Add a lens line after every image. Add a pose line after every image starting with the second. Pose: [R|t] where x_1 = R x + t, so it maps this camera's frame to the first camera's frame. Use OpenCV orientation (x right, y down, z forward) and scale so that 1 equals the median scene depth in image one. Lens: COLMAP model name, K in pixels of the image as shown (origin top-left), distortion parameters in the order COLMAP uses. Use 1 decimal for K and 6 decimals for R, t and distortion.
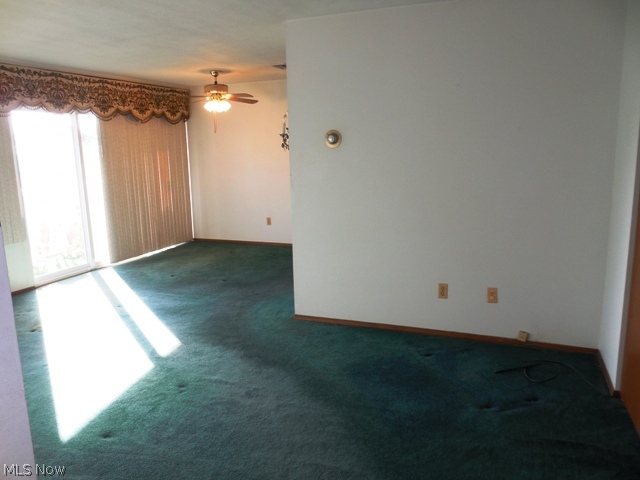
lens RADIAL K [[500.4, 0, 320.0], [0, 500.4, 240.0], [0, 0, 1]] dist [-0.031608, 0.009428]
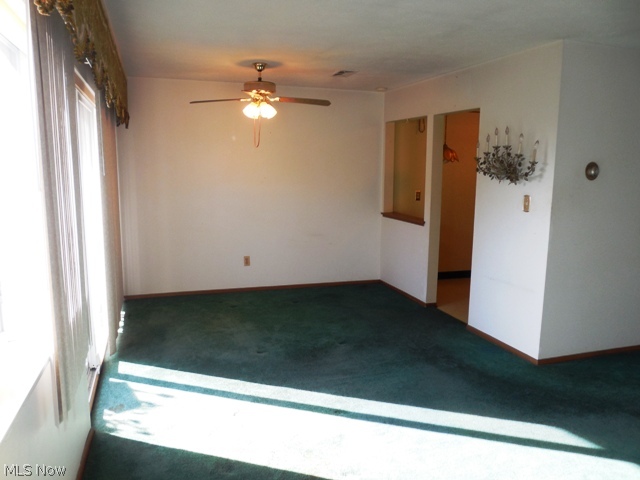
lens RADIAL K [[506.7, 0, 320.0], [0, 506.7, 240.0], [0, 0, 1]] dist [-0.063046, 0.002761]
pose [[0.759643, -0.064449, 0.647139, -0.599191], [0.089685, 0.995952, -0.006088, -0.062472], [-0.644126, 0.062663, 0.762348, 0.366851]]
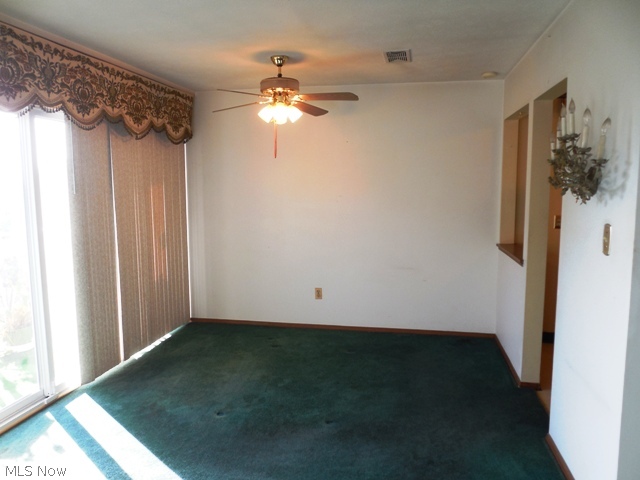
lens RADIAL K [[500.4, 0, 320.0], [0, 500.4, 240.0], [0, 0, 1]] dist [-0.031608, 0.009428]
pose [[0.981347, -0.002014, 0.192235, -0.261127], [0.016658, 0.997075, -0.074591, -0.066395], [-0.191522, 0.076402, 0.978510, 0.387636]]
